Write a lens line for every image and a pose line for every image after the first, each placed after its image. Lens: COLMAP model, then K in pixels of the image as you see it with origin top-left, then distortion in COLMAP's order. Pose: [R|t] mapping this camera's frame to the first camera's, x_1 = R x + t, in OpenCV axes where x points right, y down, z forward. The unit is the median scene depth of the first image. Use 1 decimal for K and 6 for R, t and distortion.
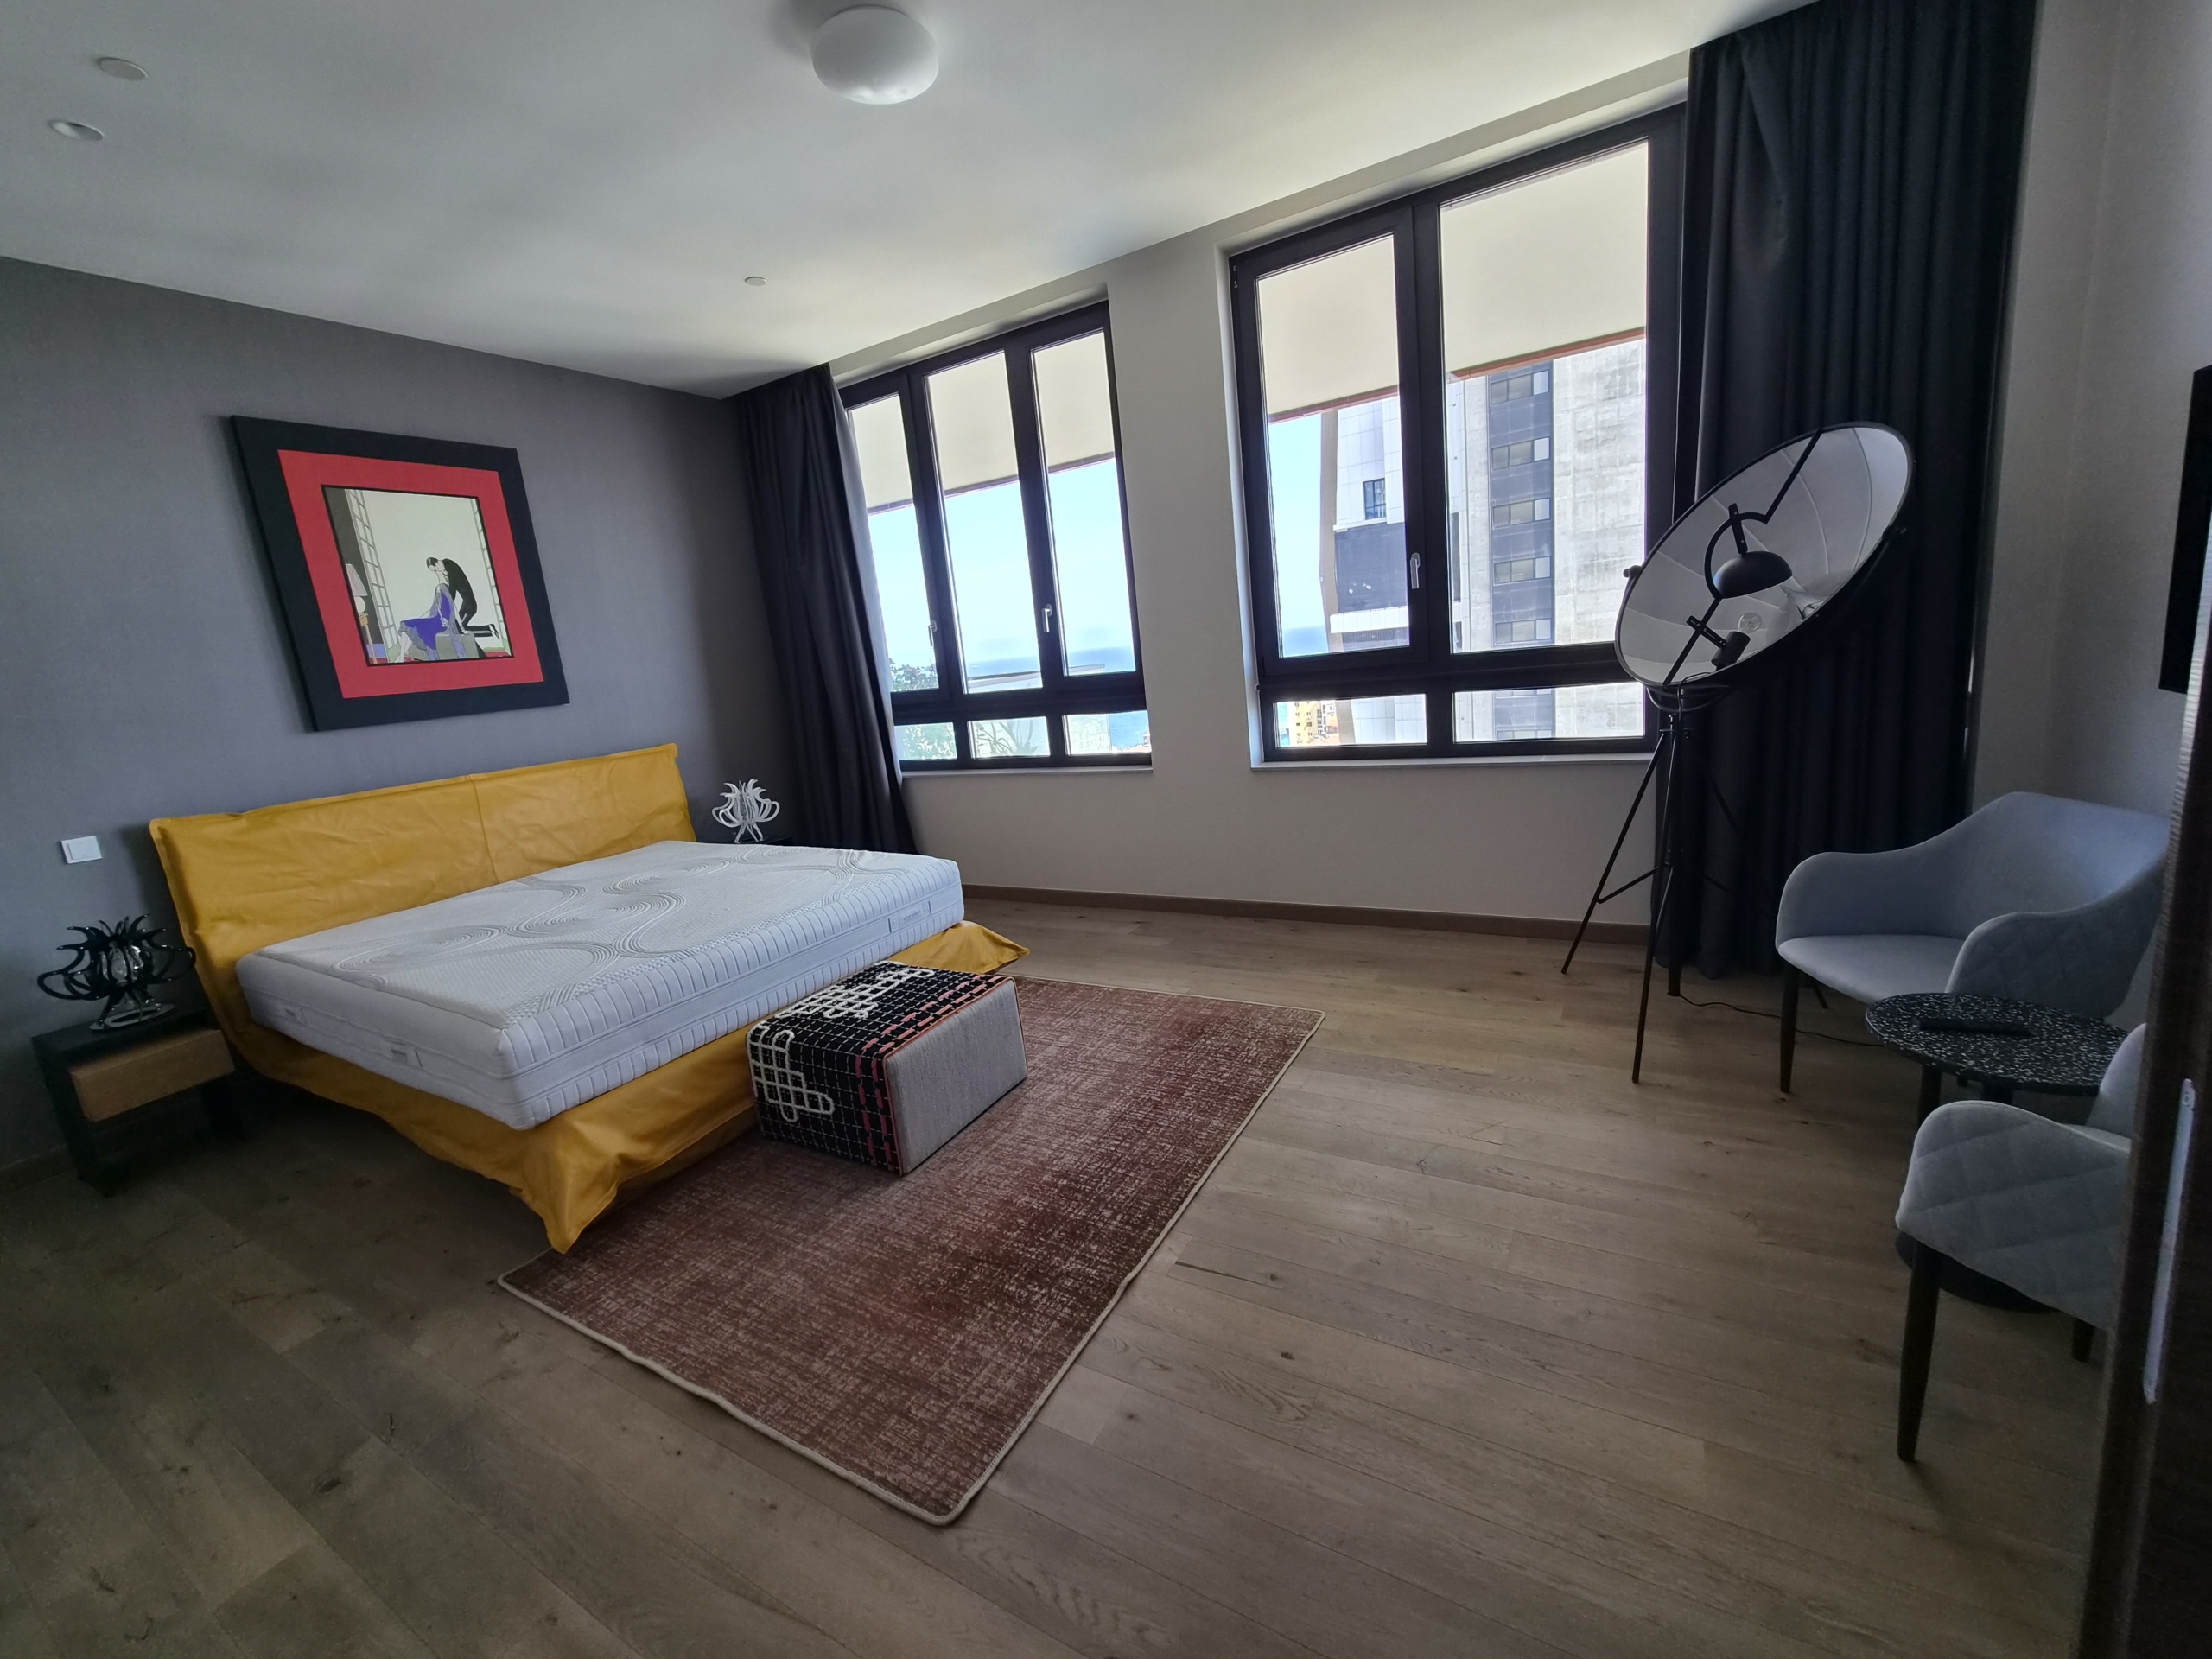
lens RADIAL K [[905.2, 0, 1101.7], [0, 905.2, 821.1], [0, 0, 1]] dist [0.002190, 0.000493]
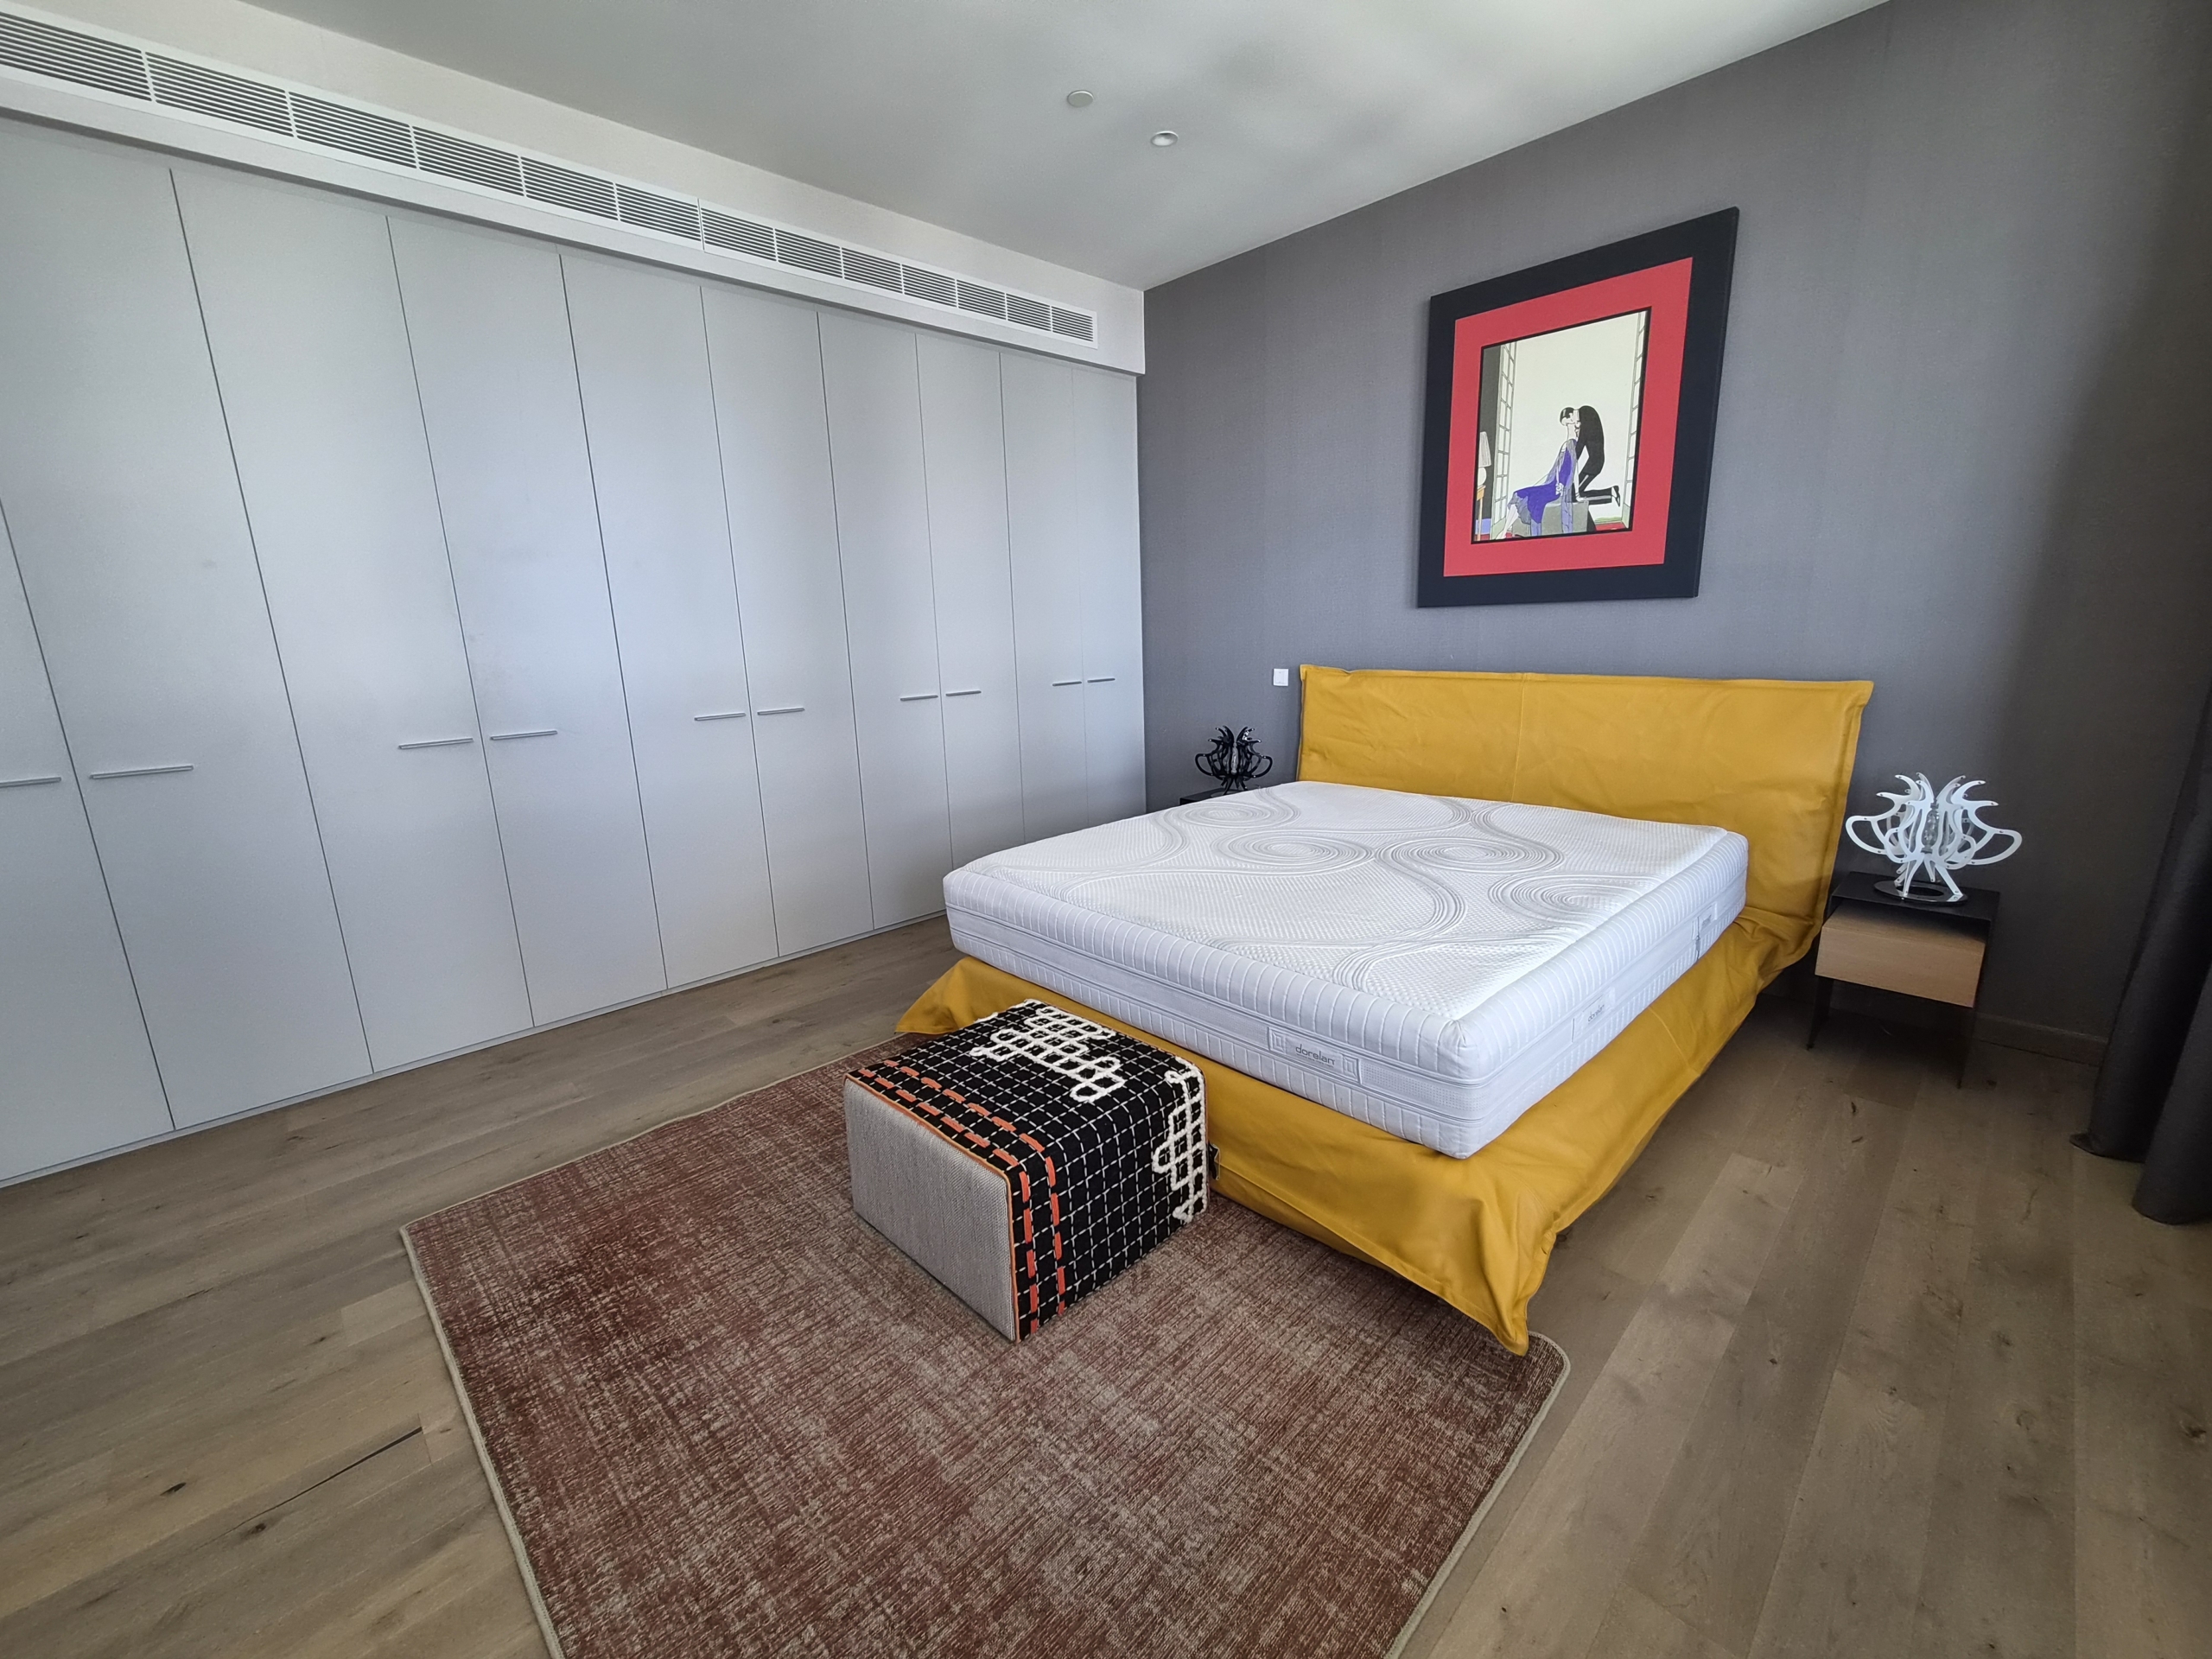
lens RADIAL K [[905.2, 0, 1101.7], [0, 905.2, 821.1], [0, 0, 1]] dist [0.002190, 0.000493]
pose [[-0.258002, 0.318467, -0.912148, 0.269564], [-0.128361, 0.924443, 0.359067, -0.199953], [0.957580, 0.209724, -0.197629, 0.907883]]
